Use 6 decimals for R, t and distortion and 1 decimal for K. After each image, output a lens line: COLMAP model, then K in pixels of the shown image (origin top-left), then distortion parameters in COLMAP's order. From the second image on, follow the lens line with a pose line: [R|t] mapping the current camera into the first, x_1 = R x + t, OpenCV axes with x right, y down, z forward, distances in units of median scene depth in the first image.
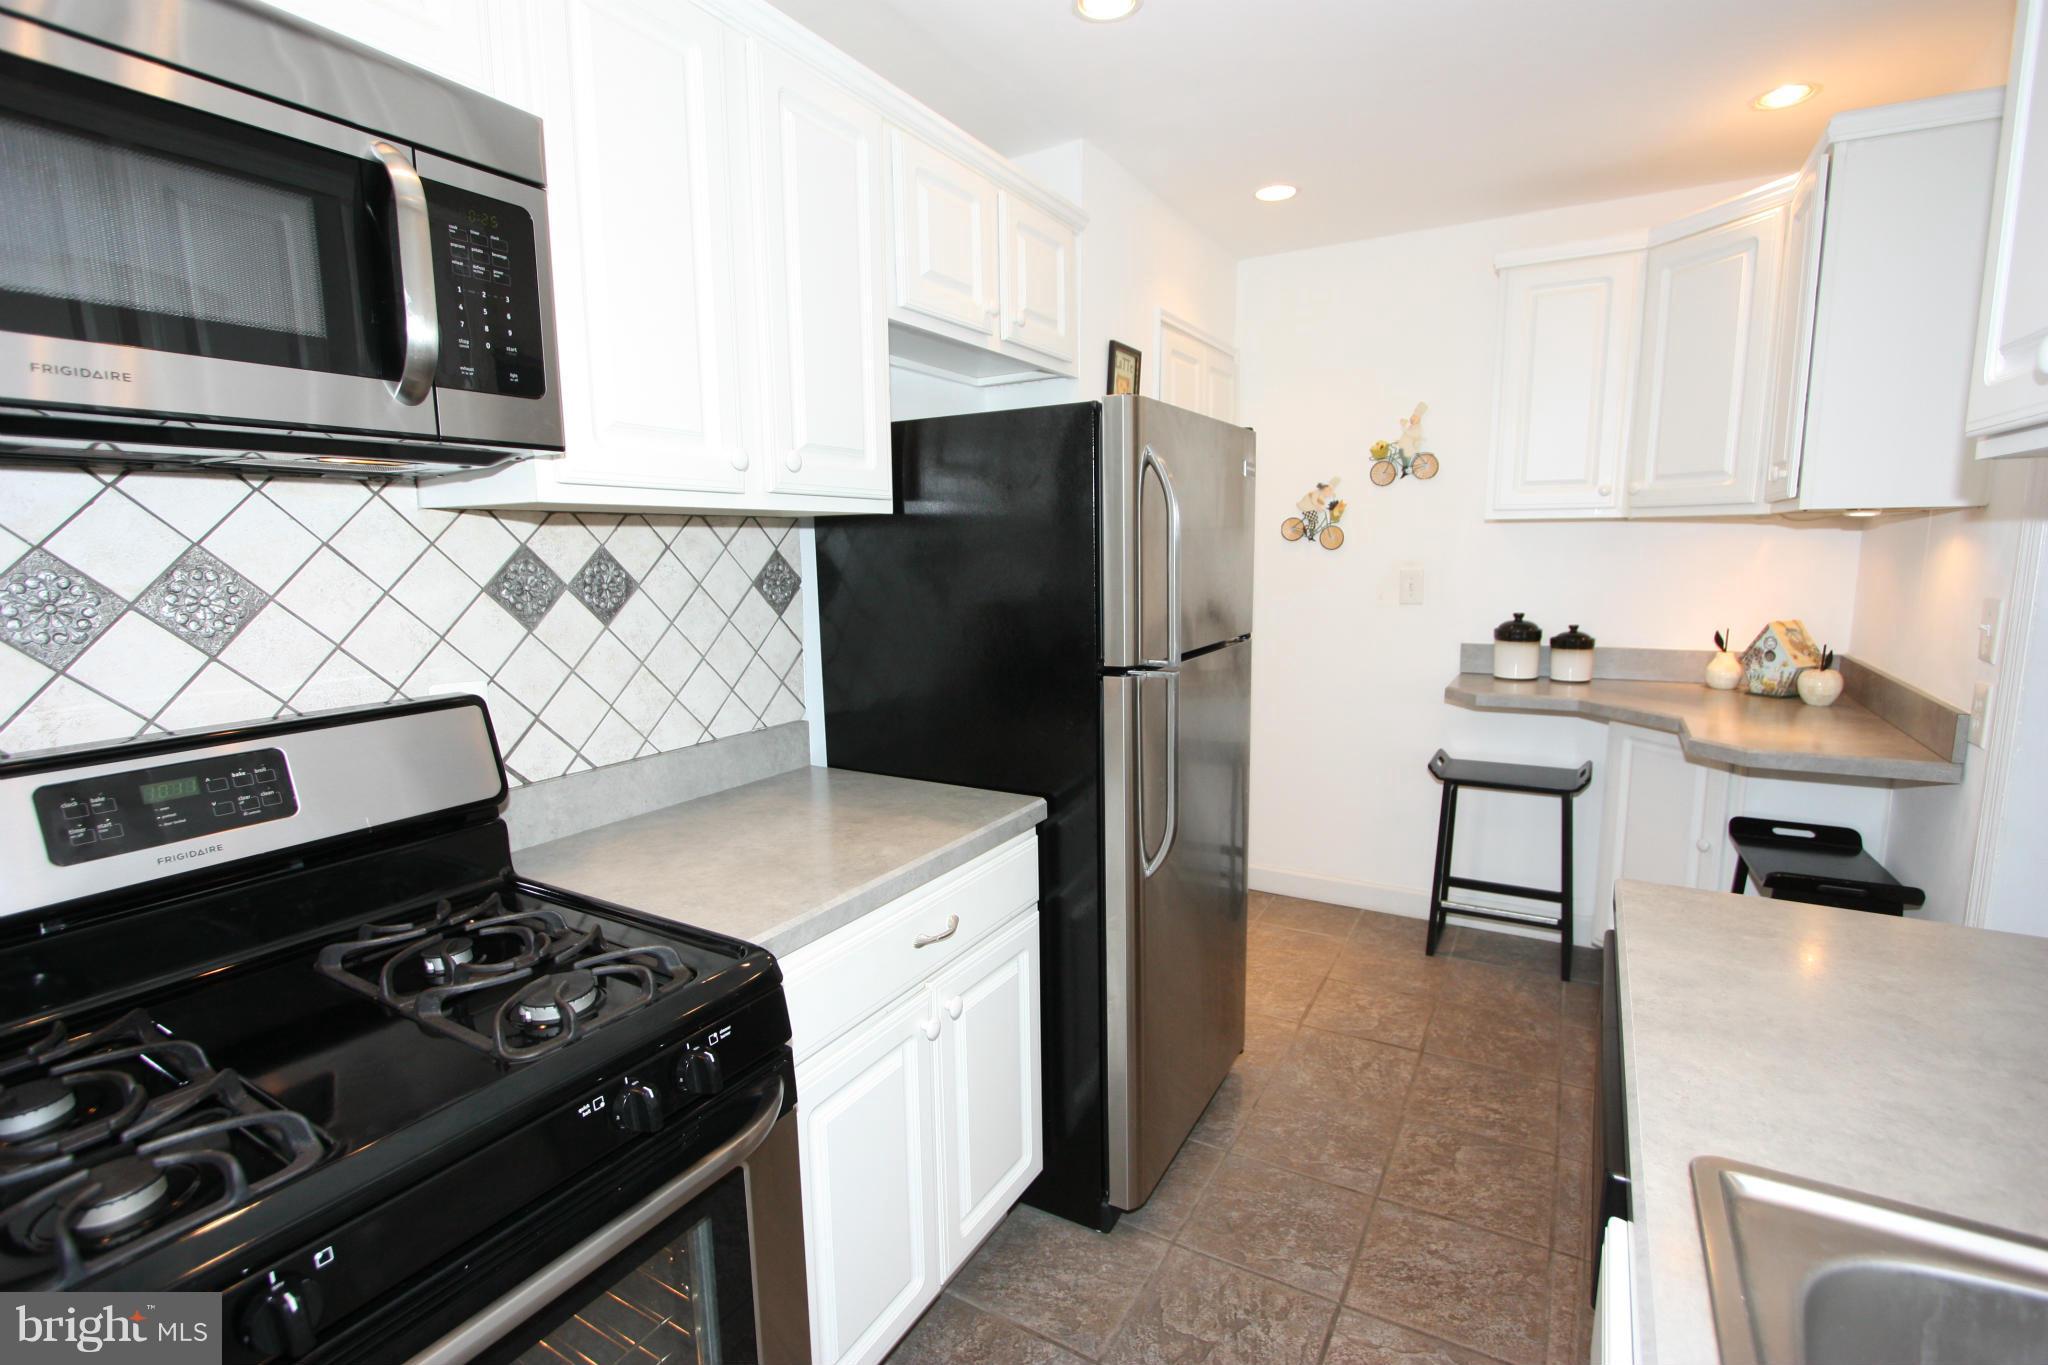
lens RADIAL K [[941.8, 0, 1036.9], [0, 941.8, 690.7], [0, 0, 1]] dist [-0.021312, 0.000107]
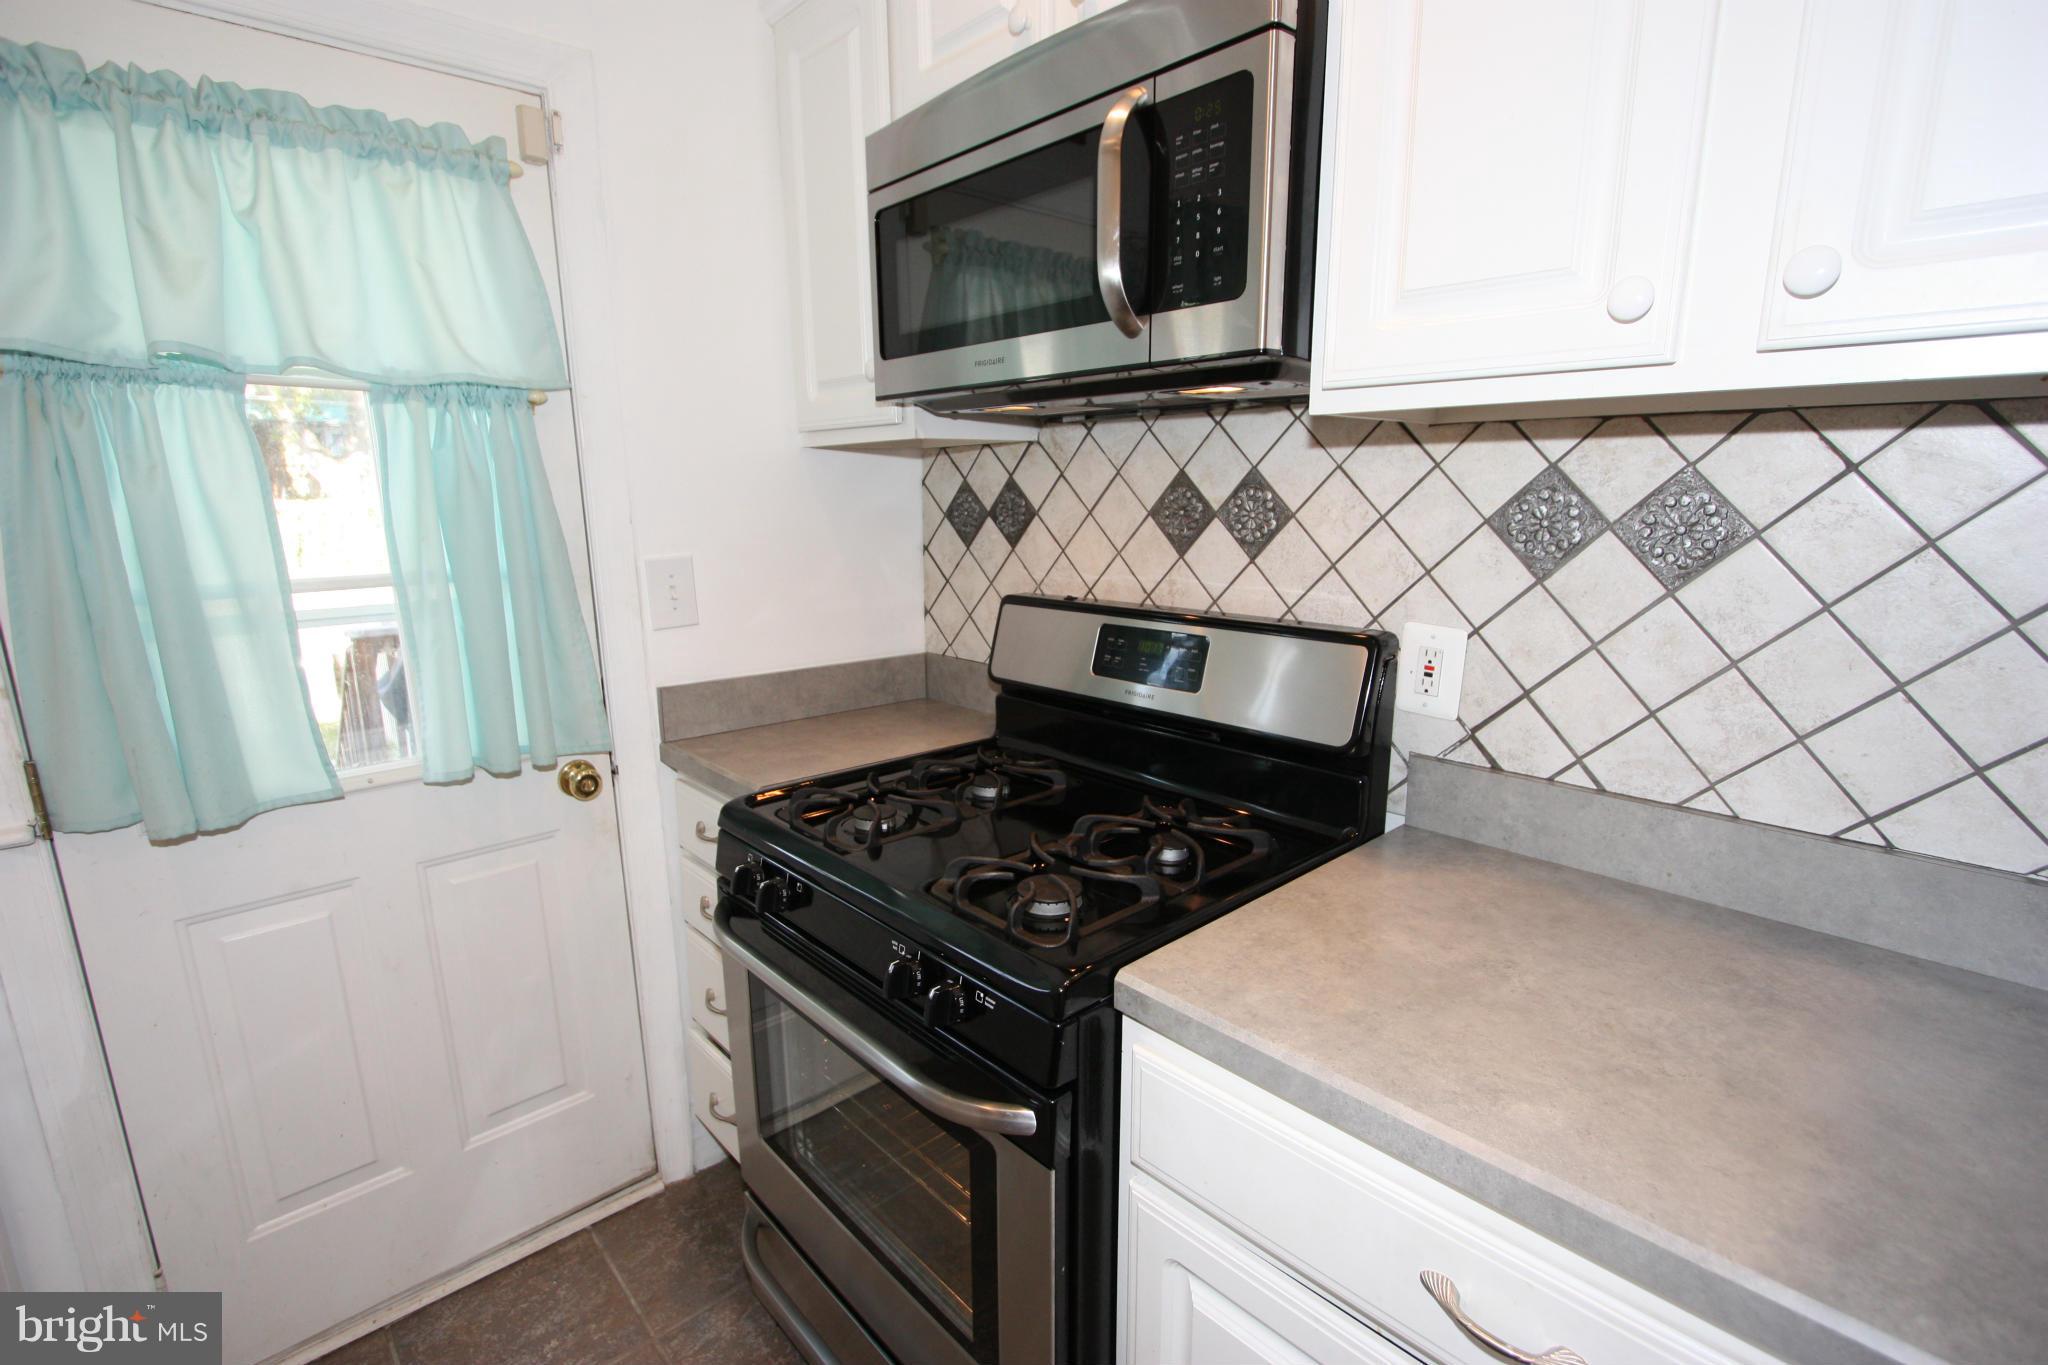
lens RADIAL K [[941.8, 0, 1029.7], [0, 941.8, 685.5], [0, 0, 1]] dist [-0.021312, 0.000107]
pose [[-0.290480, 0.209257, -0.933720, 0.312503], [-0.138677, 0.956287, 0.257457, -0.123036], [0.946779, 0.204271, -0.248763, 0.829912]]
